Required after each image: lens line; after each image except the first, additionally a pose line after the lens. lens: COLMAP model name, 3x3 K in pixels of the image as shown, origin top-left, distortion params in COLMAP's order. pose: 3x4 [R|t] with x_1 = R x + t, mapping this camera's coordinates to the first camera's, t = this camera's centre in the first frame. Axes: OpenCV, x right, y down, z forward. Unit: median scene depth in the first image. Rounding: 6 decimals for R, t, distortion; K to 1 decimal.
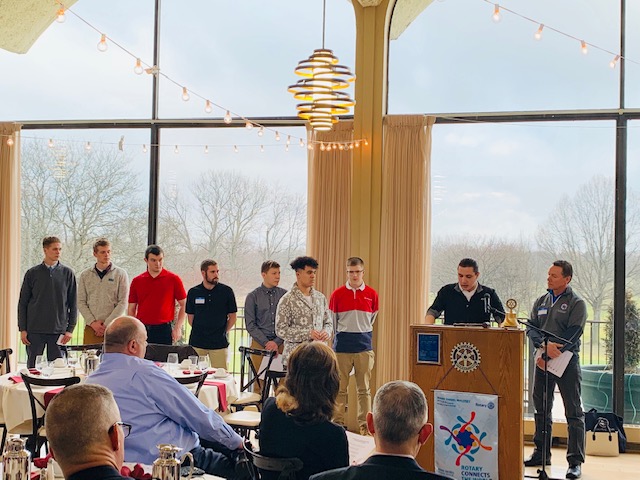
lens RADIAL K [[844.3, 0, 322.0], [0, 844.3, 219.9], [0, 0, 1]] dist [0.190536, -0.556524]
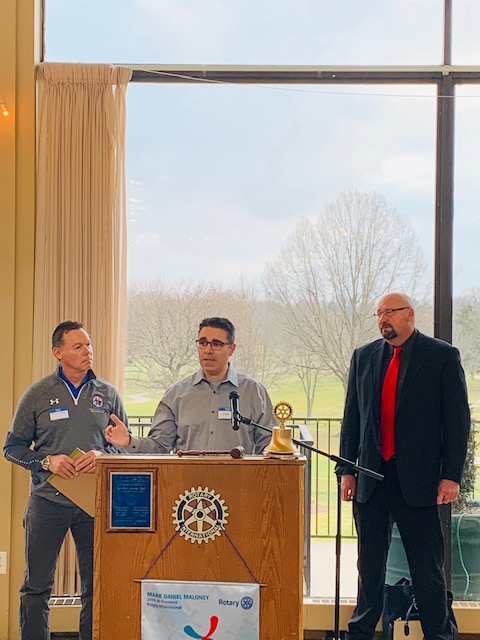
lens RADIAL K [[1307.9, 0, 241.9], [0, 1307.9, 320.1], [0, 0, 1]] dist [0.152845, 0.178252]
pose [[0.973655, -0.011941, 0.227712, 0.008500], [0.000637, 0.998766, 0.049650, -0.000858], [-0.228024, -0.048197, 0.972462, 0.201029]]
